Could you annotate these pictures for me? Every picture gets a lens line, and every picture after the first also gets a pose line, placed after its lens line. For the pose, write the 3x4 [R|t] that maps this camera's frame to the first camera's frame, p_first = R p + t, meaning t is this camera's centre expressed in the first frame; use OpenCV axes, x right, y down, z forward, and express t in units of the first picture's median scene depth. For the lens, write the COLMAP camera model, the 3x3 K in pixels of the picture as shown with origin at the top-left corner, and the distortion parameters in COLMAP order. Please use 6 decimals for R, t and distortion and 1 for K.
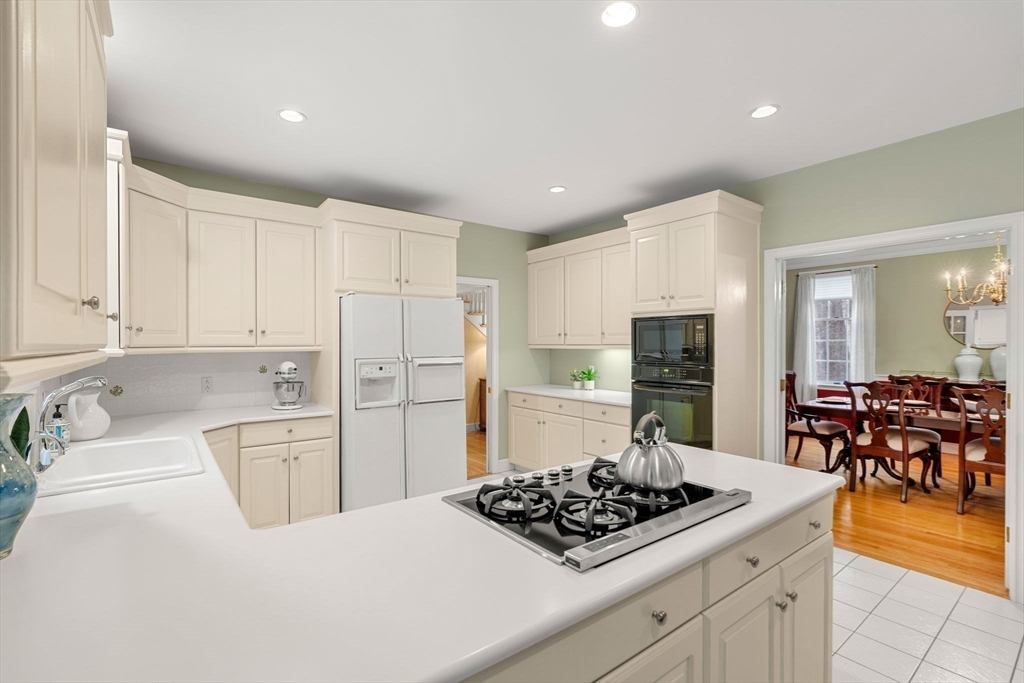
lens RADIAL K [[467.1, 0, 505.3], [0, 467.1, 341.4], [0, 0, 1]] dist [-0.005557, -0.000047]
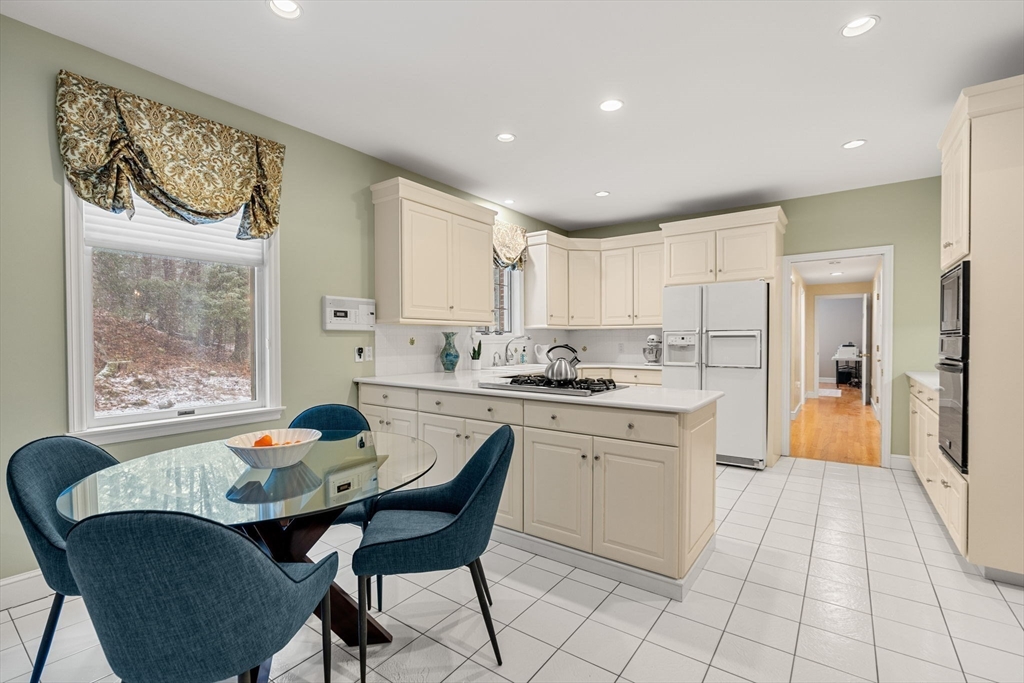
lens RADIAL K [[467.1, 0, 502.6], [0, 467.1, 345.6], [0, 0, 1]] dist [-0.005557, -0.000047]
pose [[0.295538, 0.011774, -0.955258, 0.877261], [0.005333, 0.999888, 0.013974, 0.055993], [0.955316, -0.009224, 0.295443, 0.076942]]
